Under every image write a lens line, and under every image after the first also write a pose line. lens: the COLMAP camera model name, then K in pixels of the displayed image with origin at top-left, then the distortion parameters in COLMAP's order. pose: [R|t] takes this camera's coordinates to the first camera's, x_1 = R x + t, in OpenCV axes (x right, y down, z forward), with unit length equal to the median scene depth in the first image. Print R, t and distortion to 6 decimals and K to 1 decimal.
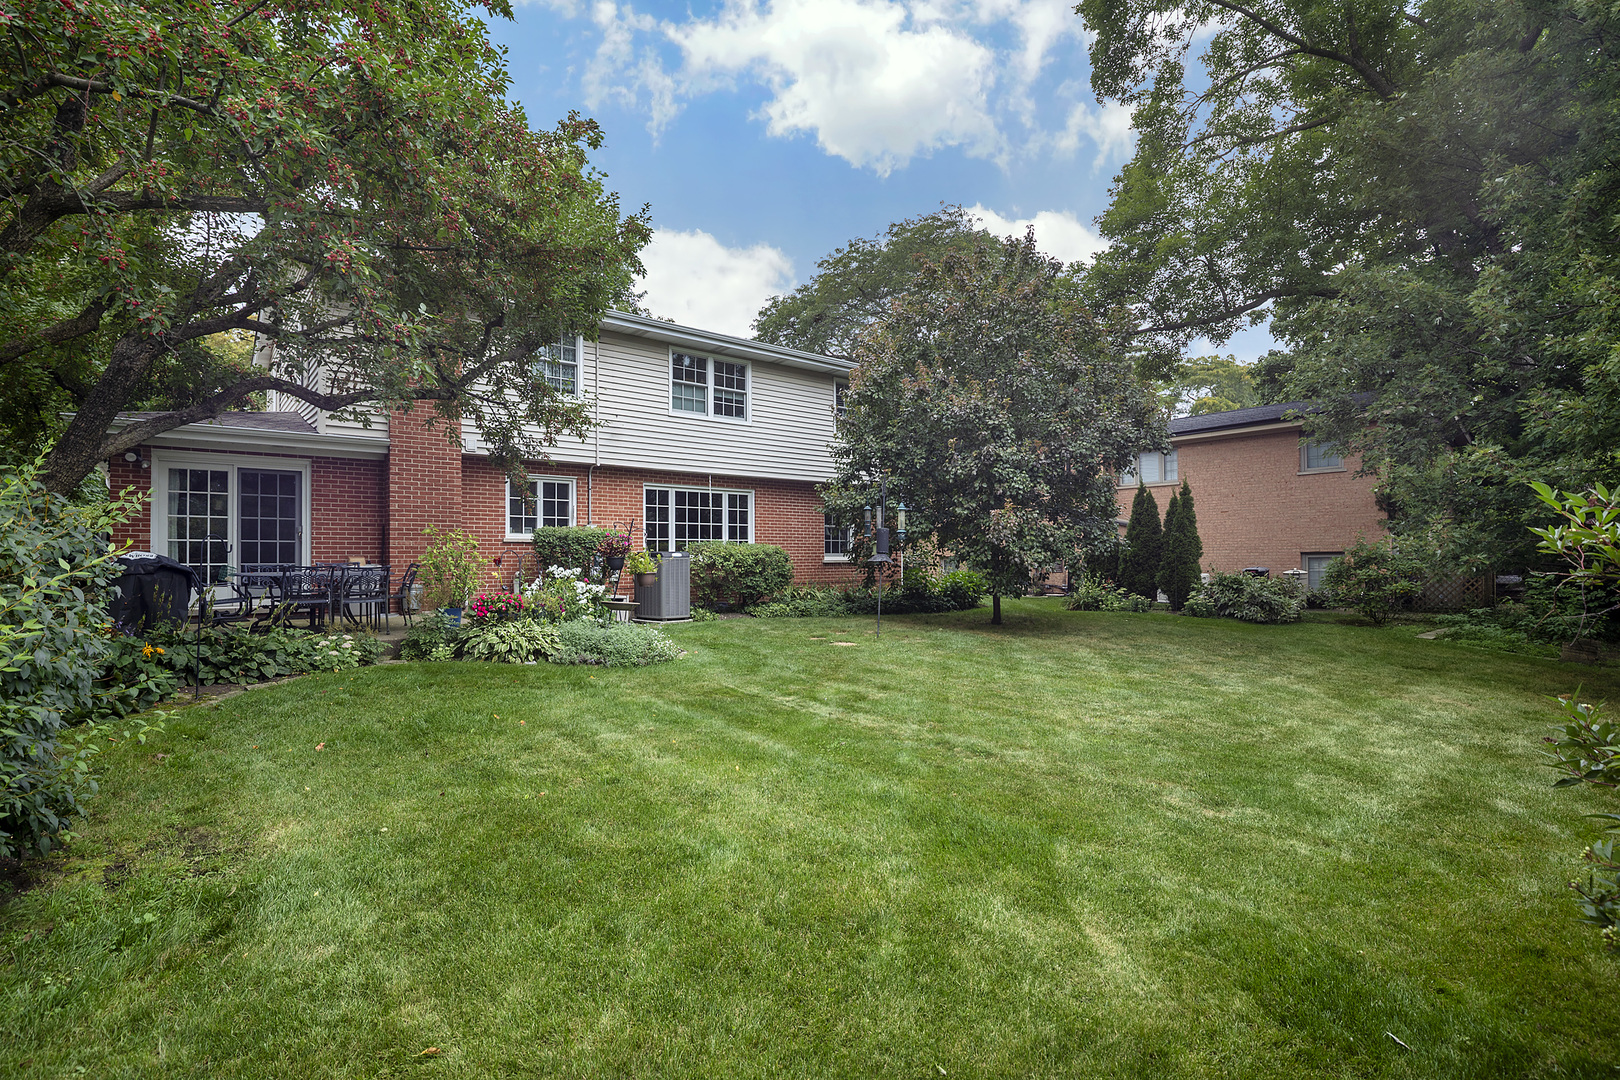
lens RADIAL K [[762.5, 0, 805.5], [0, 762.5, 544.6], [0, 0, 1]] dist [0.003717, 0.000106]
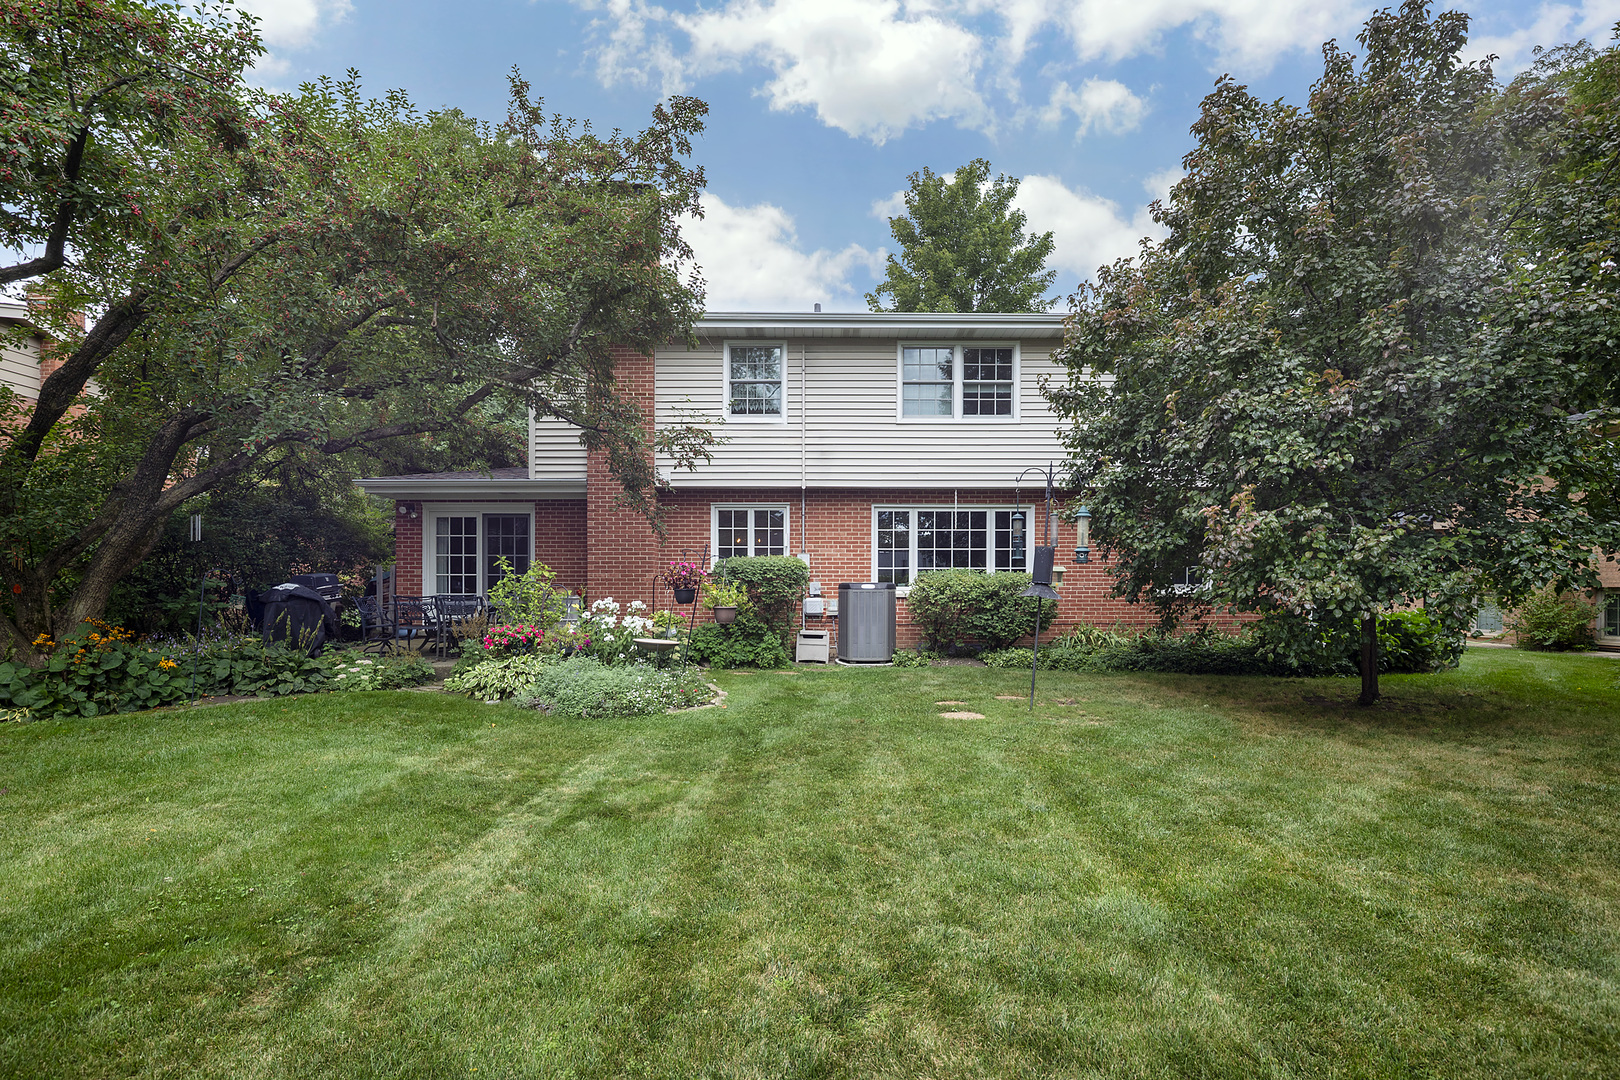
lens RADIAL K [[762.5, 0, 818.0], [0, 762.5, 588.5], [0, 0, 1]] dist [0.003717, 0.000106]
pose [[0.773749, 0.003437, -0.633483, 0.313964], [0.007404, 0.999868, 0.014469, 0.002861], [0.633449, -0.015886, 0.773621, 0.296649]]
